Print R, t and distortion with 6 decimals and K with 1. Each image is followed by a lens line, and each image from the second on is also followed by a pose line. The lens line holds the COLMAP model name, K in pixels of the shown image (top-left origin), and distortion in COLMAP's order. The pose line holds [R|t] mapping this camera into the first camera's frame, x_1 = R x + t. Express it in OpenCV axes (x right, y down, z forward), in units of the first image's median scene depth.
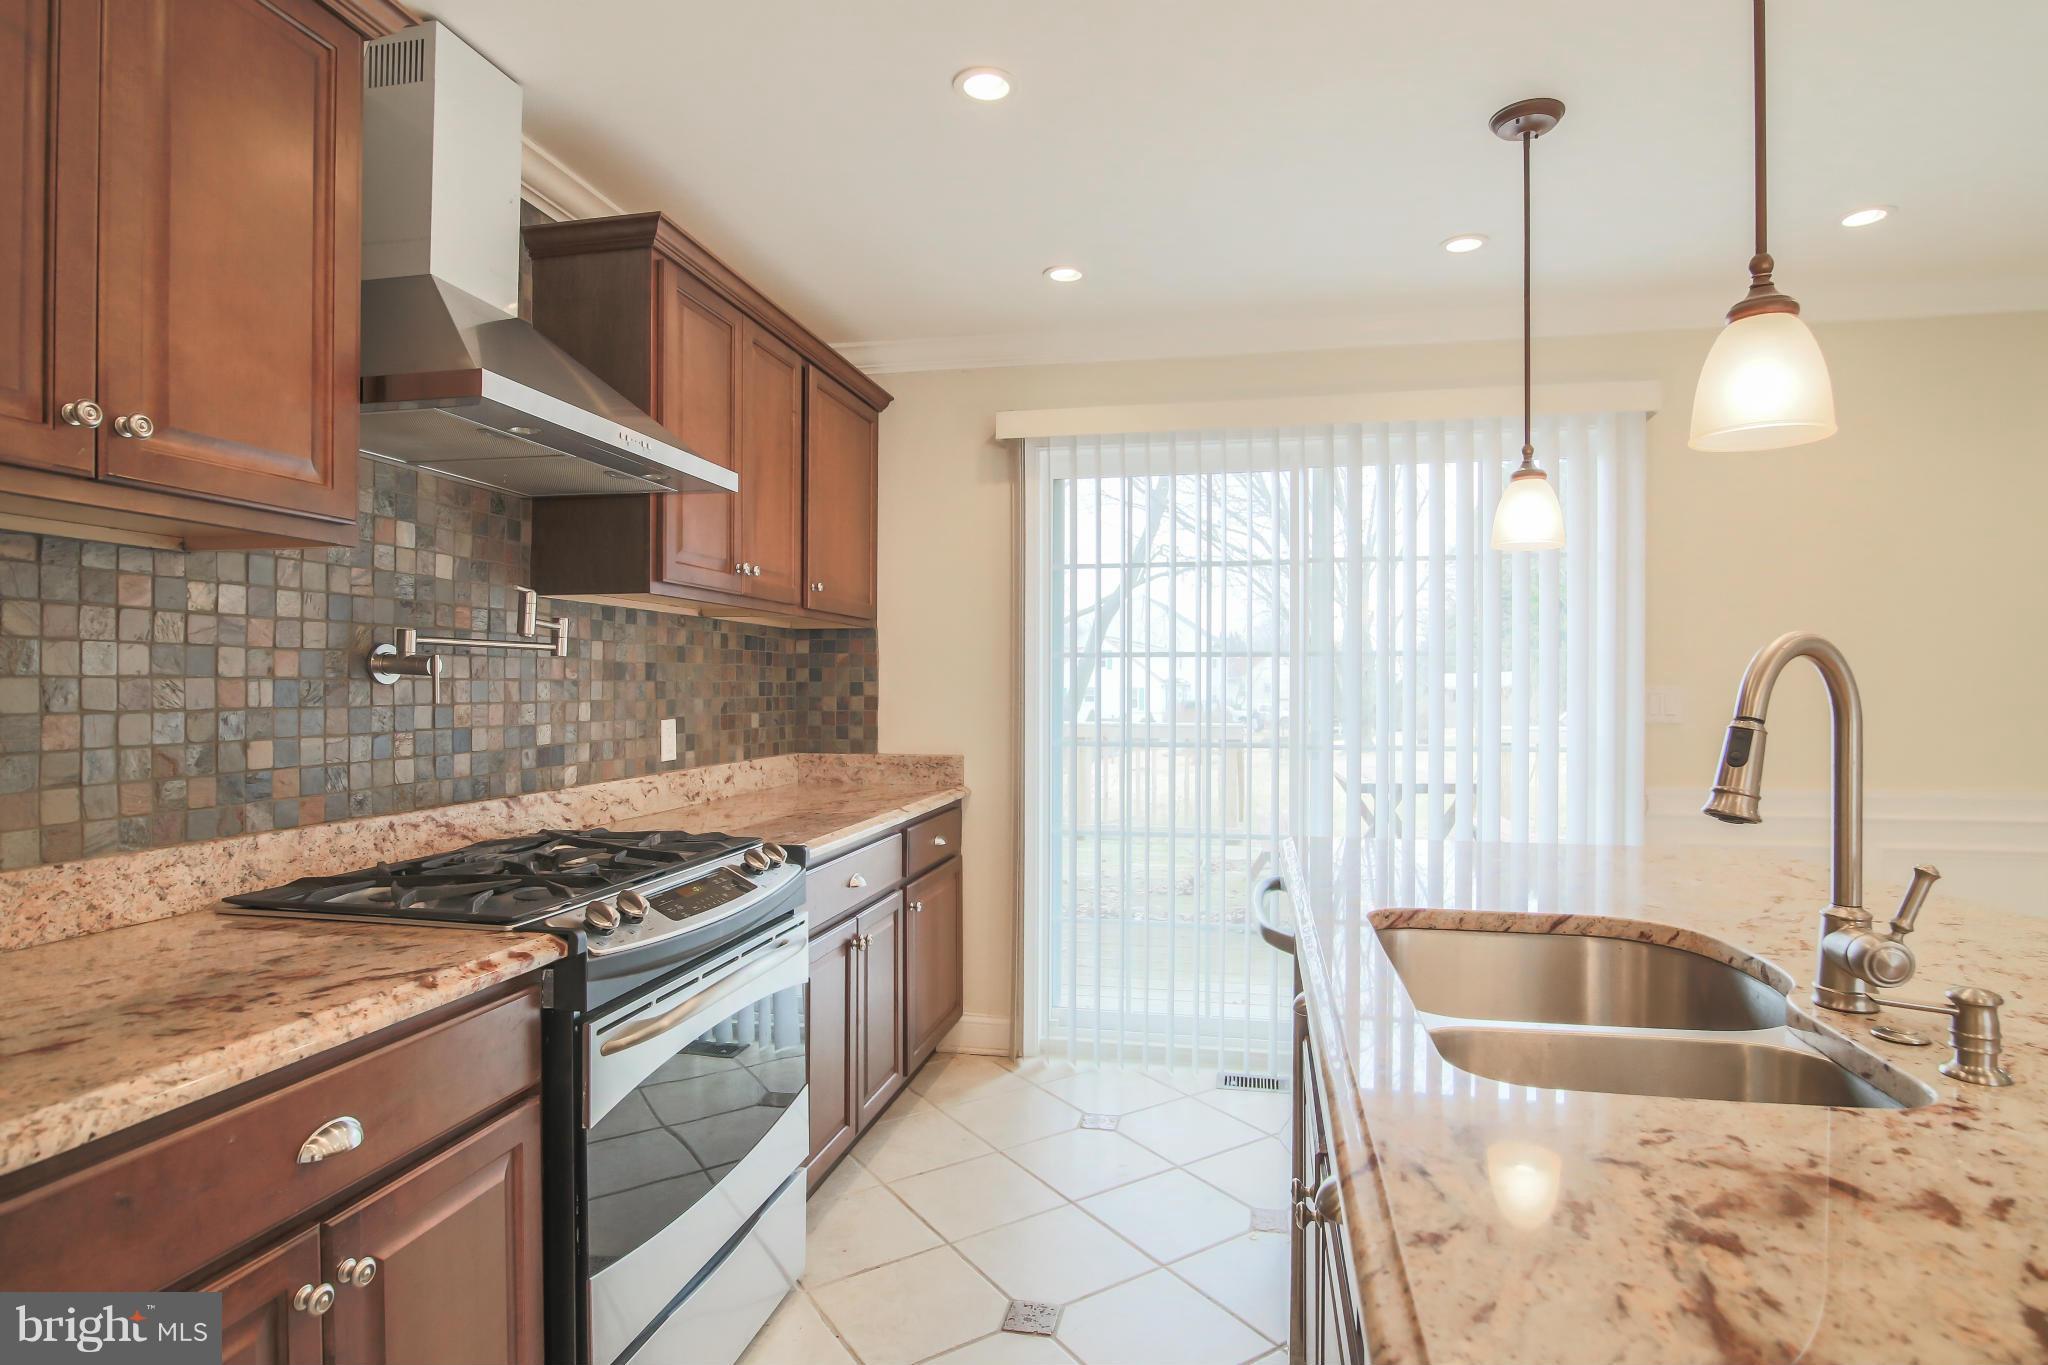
lens RADIAL K [[1079.6, 0, 1031.4], [0, 1079.6, 686.8], [0, 0, 1]] dist [0.000083, -0.012757]
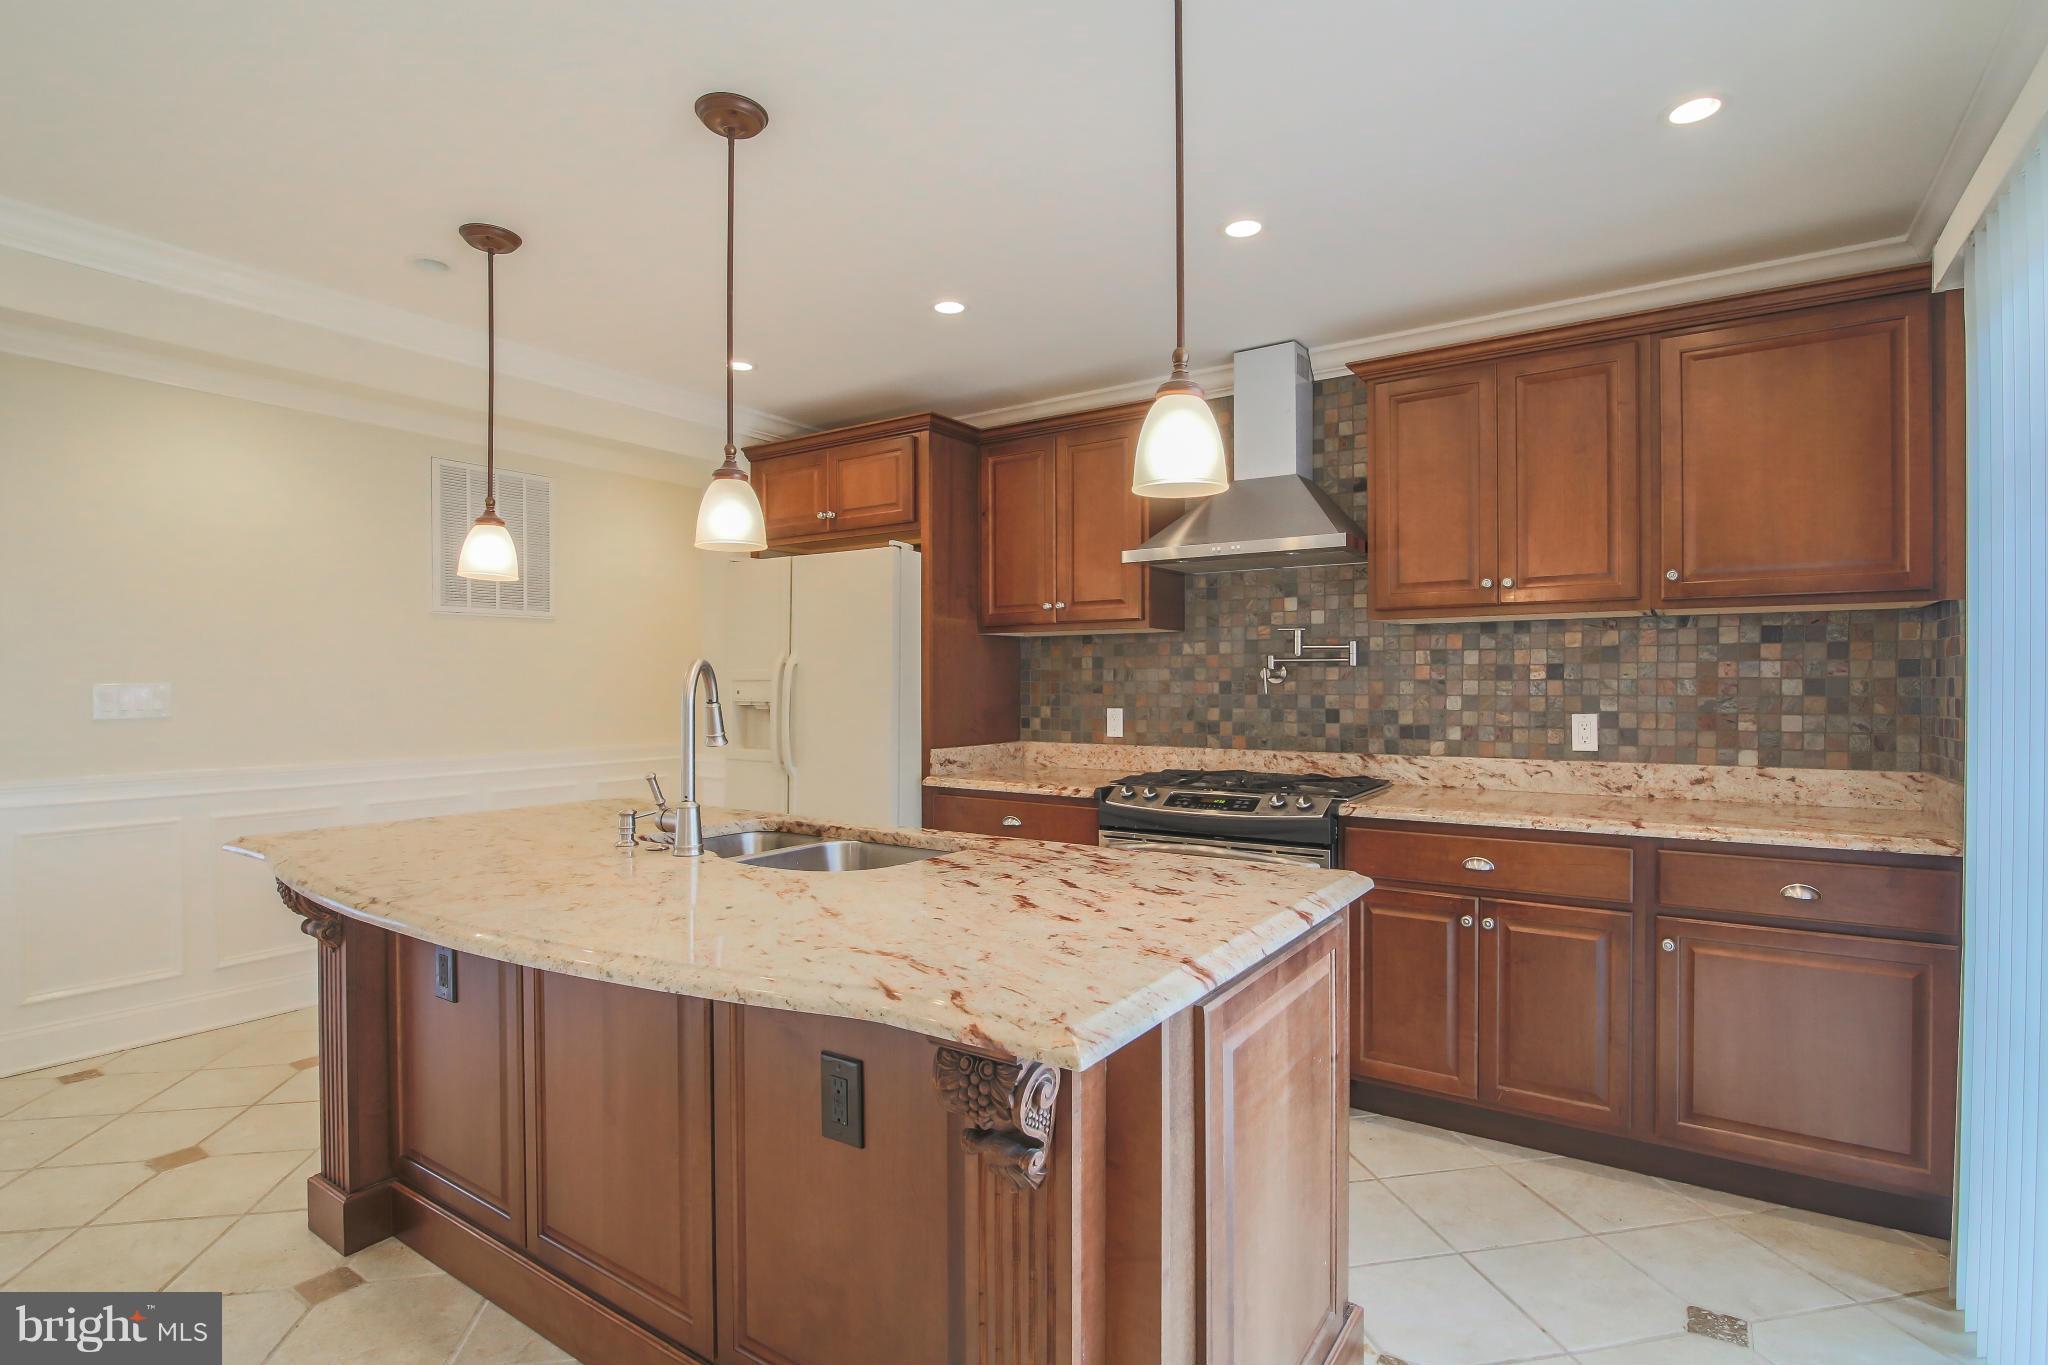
lens RADIAL K [[990.4, 0, 1038.5], [0, 990.4, 688.9], [0, 0, 1]] dist [-0.021762, -0.001210]
pose [[-0.387469, -0.000173, -0.921883, 1.119184], [-0.002178, 0.999997, 0.000728, 0.006517], [0.921880, 0.002290, -0.387469, 1.192469]]
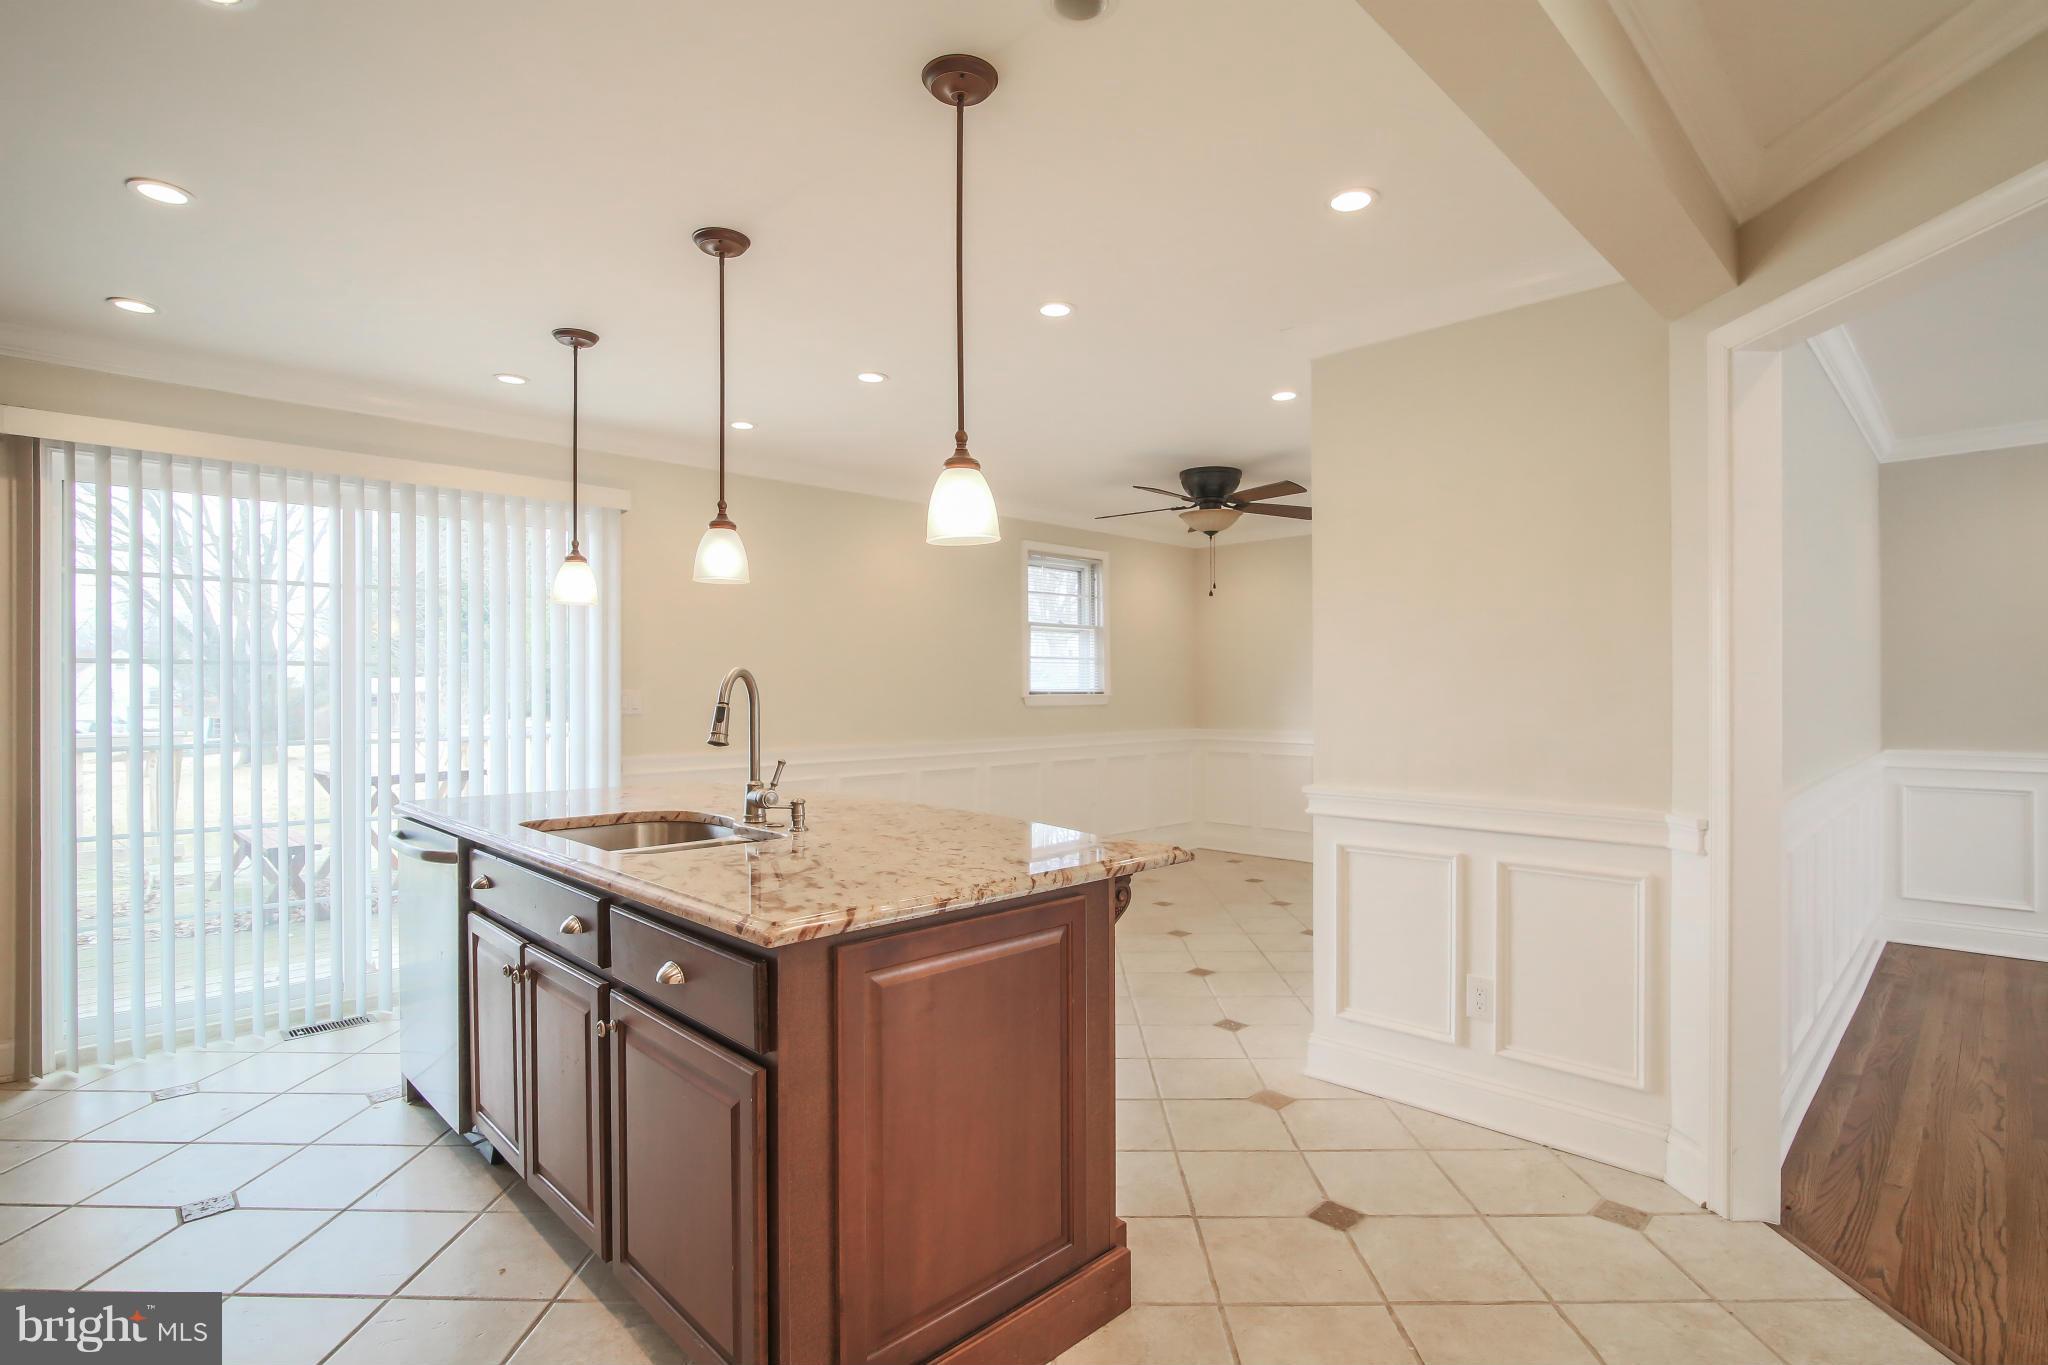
lens RADIAL K [[990.4, 0, 1038.5], [0, 990.4, 688.9], [0, 0, 1]] dist [-0.021762, -0.001210]
pose [[0.565981, -0.002582, 0.824414, -0.378708], [0.005439, 0.999985, -0.000602, 0.001358], [-0.824400, 0.004825, 0.565987, -0.418021]]
